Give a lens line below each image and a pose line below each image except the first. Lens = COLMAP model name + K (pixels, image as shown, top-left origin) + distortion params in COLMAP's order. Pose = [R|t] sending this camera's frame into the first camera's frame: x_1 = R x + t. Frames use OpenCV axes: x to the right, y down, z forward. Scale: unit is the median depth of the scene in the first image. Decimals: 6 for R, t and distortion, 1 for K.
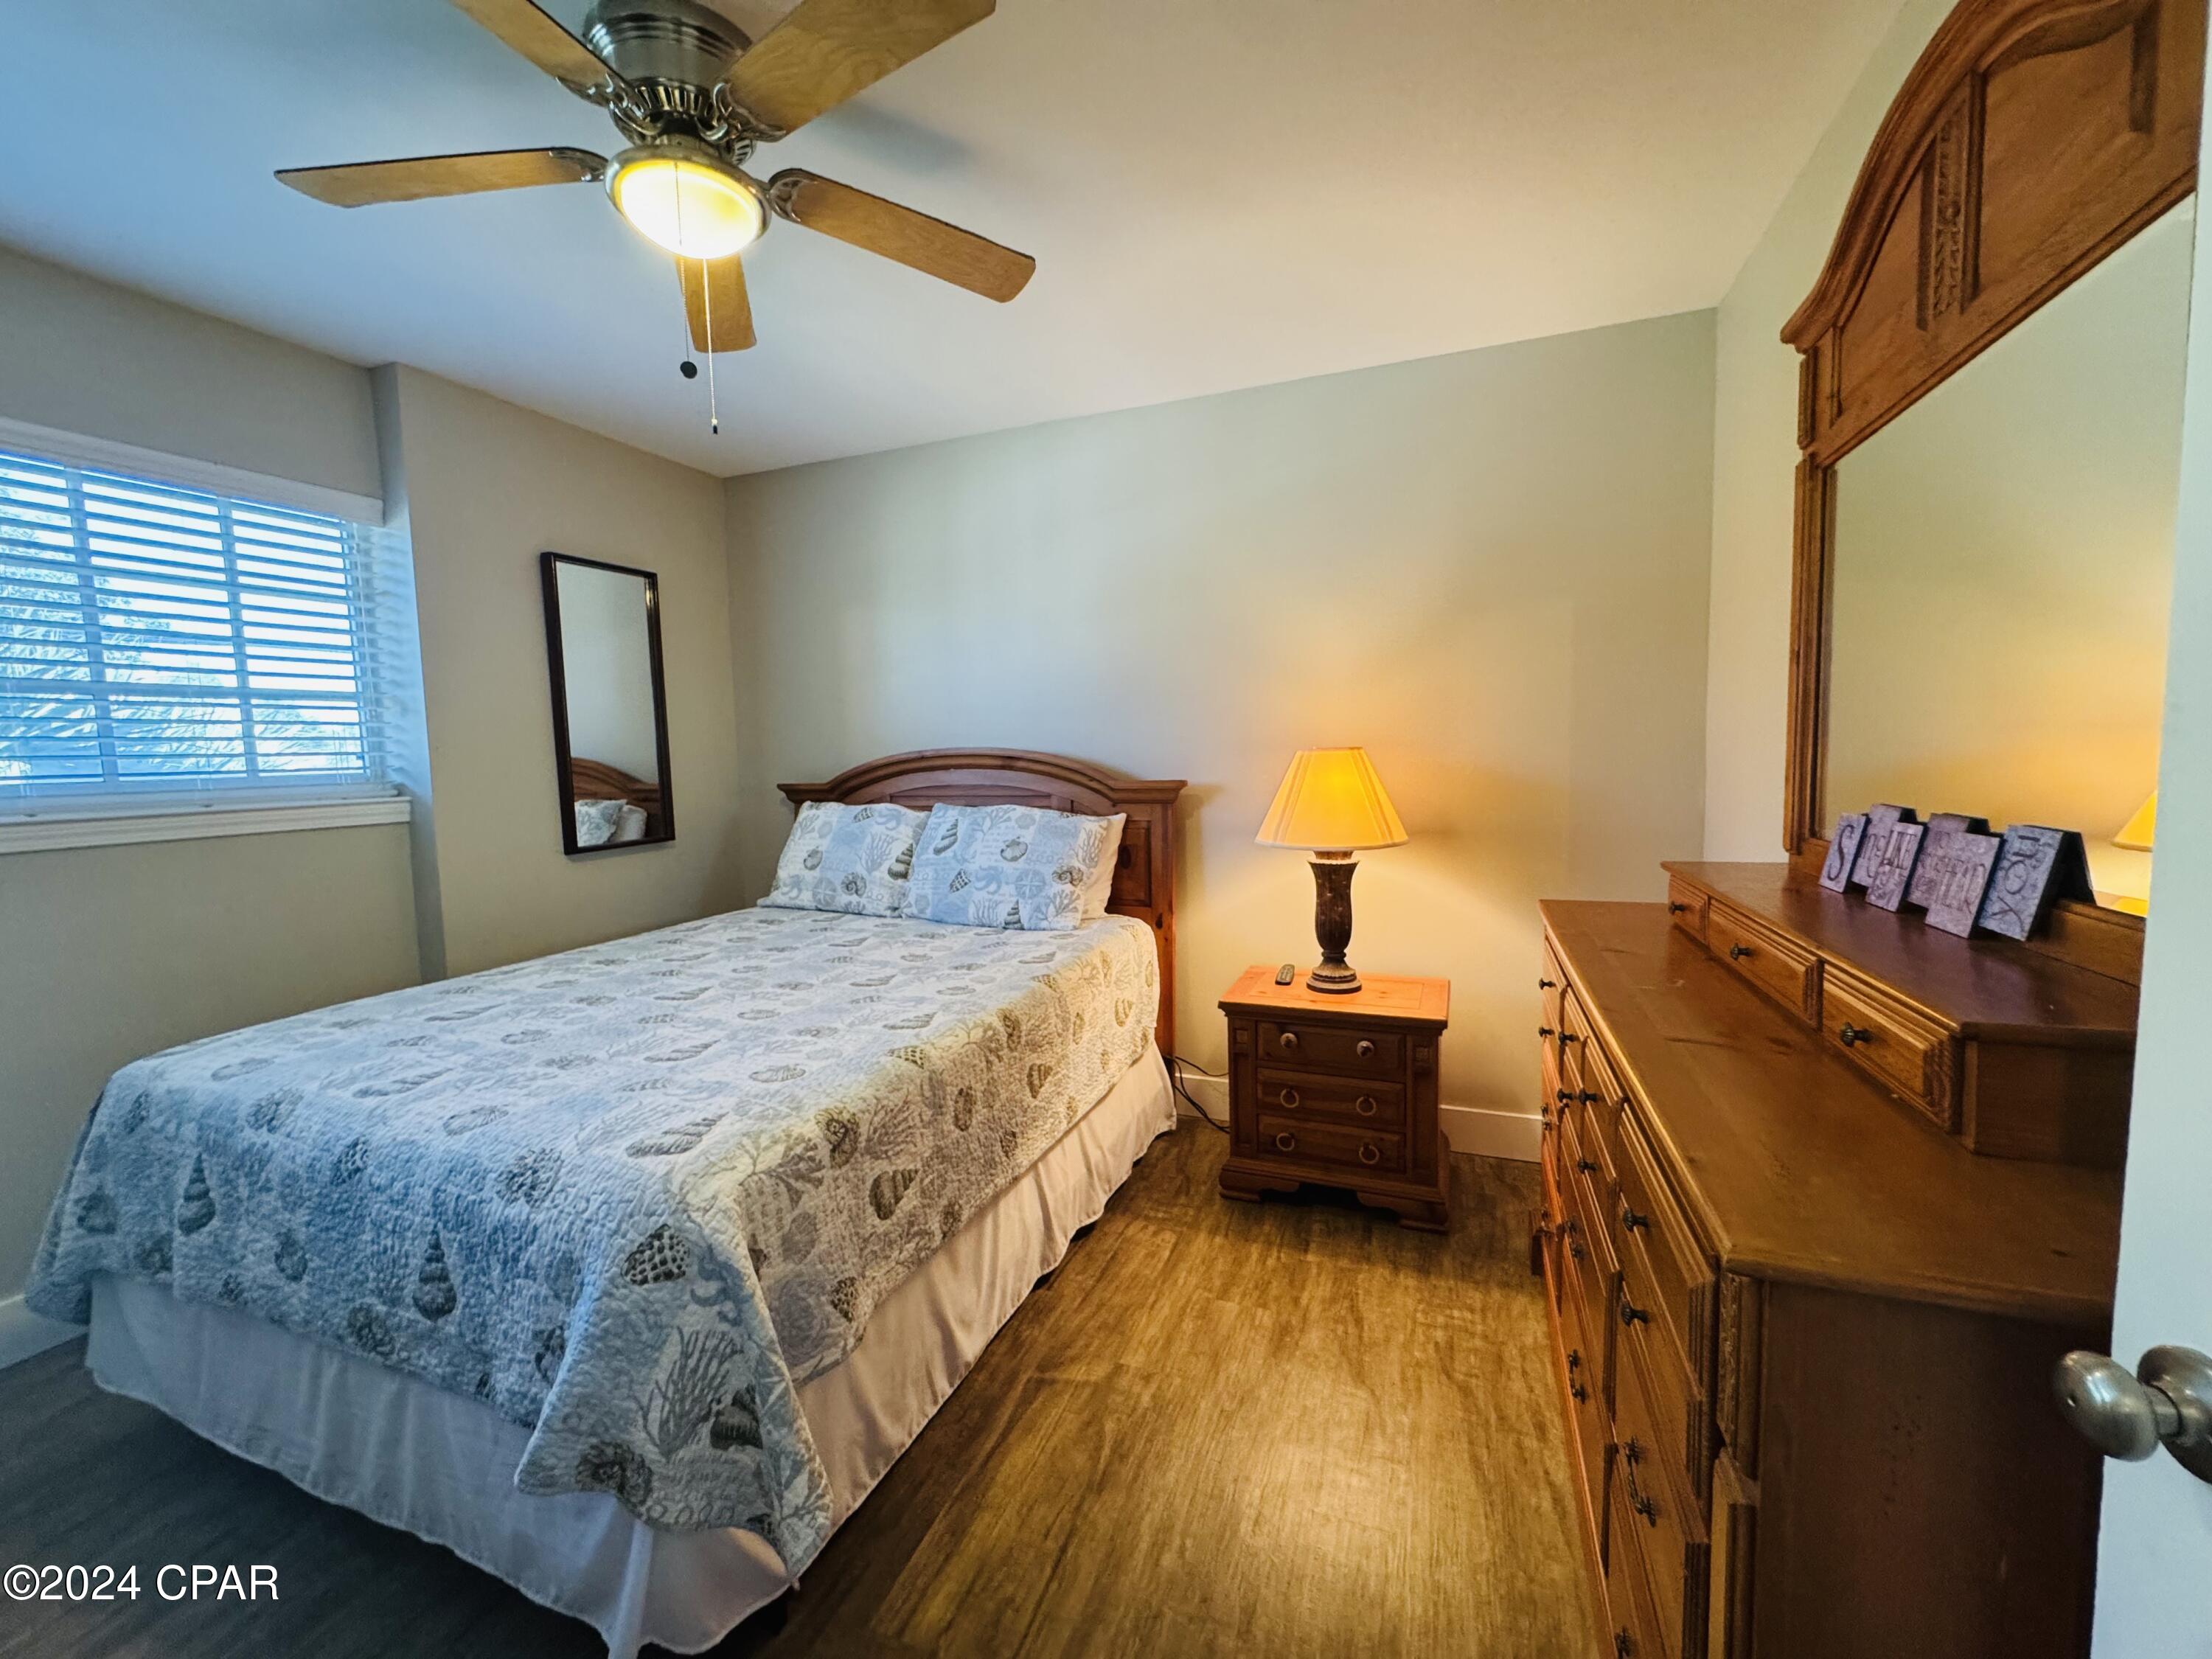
lens RADIAL K [[878.7, 0, 1102.6], [0, 878.7, 824.1], [0, 0, 1]] dist [-0.004074, 0.000451]
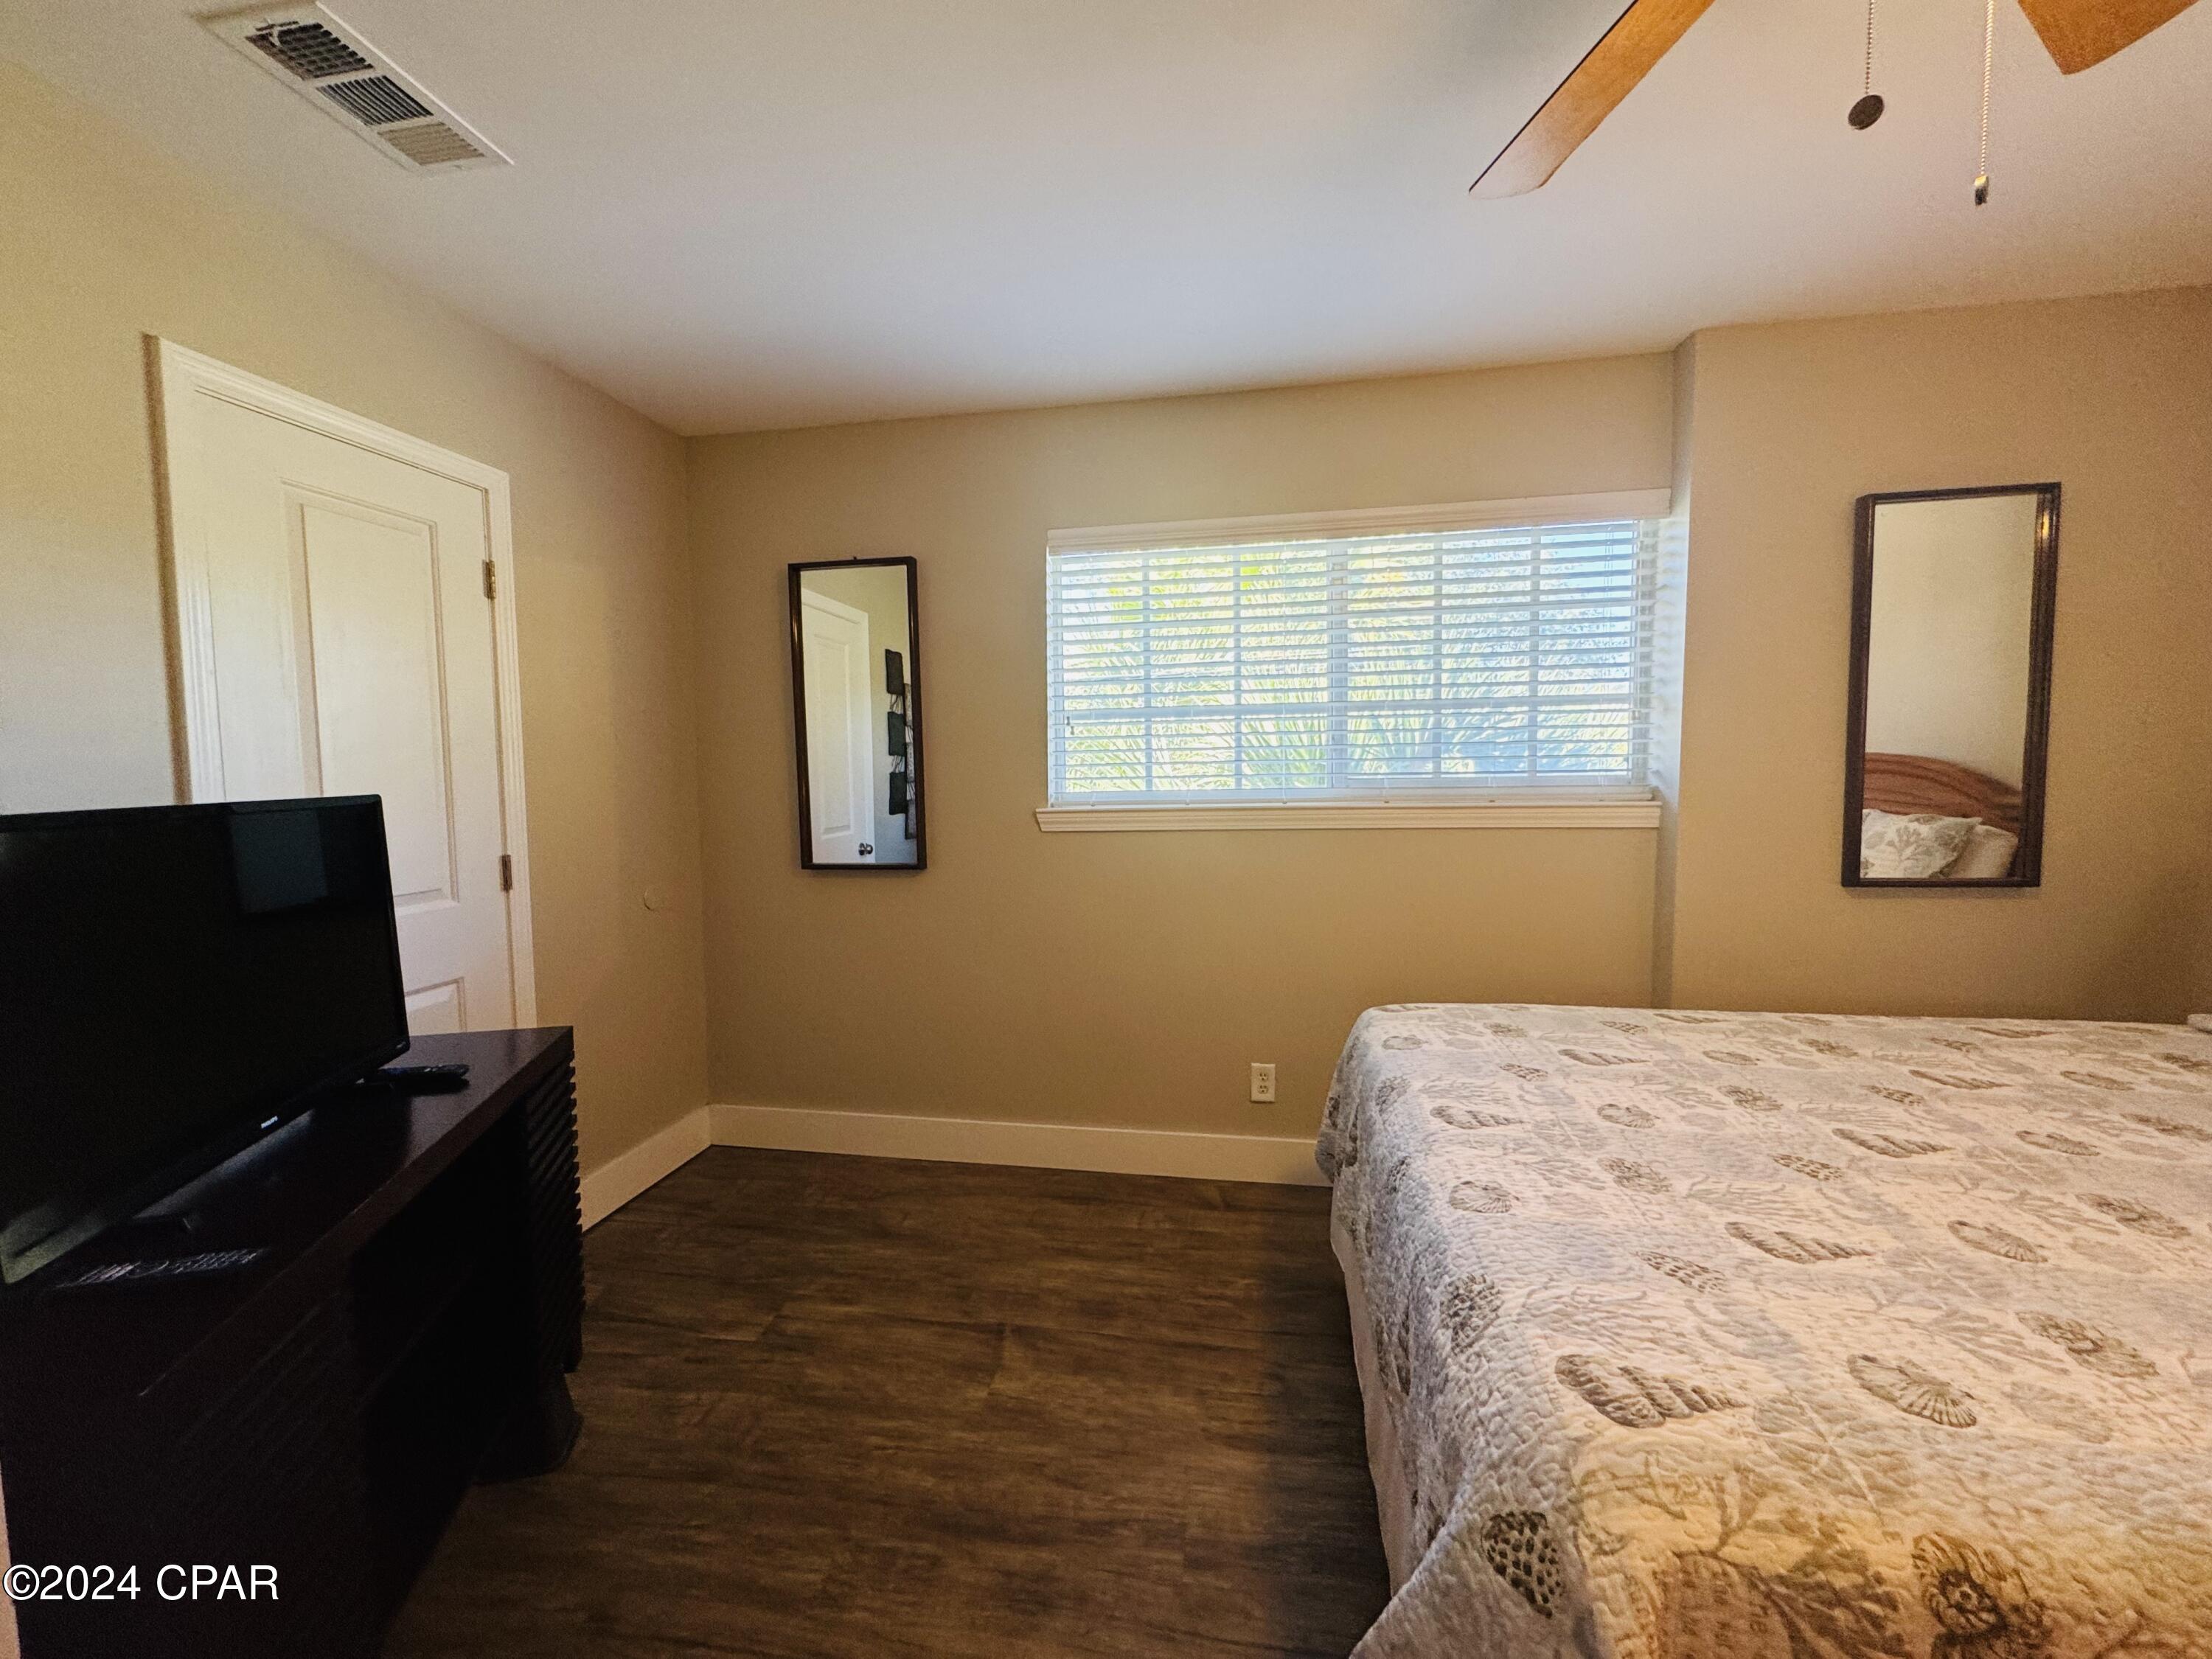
lens RADIAL K [[878.7, 0, 1103.0], [0, 878.7, 826.0], [0, 0, 1]] dist [-0.004074, 0.000451]
pose [[0.201963, 0.090819, -0.975173, 0.018623], [-0.072692, 0.994335, 0.077548, -0.061162], [0.976692, 0.055226, 0.207420, 0.384217]]
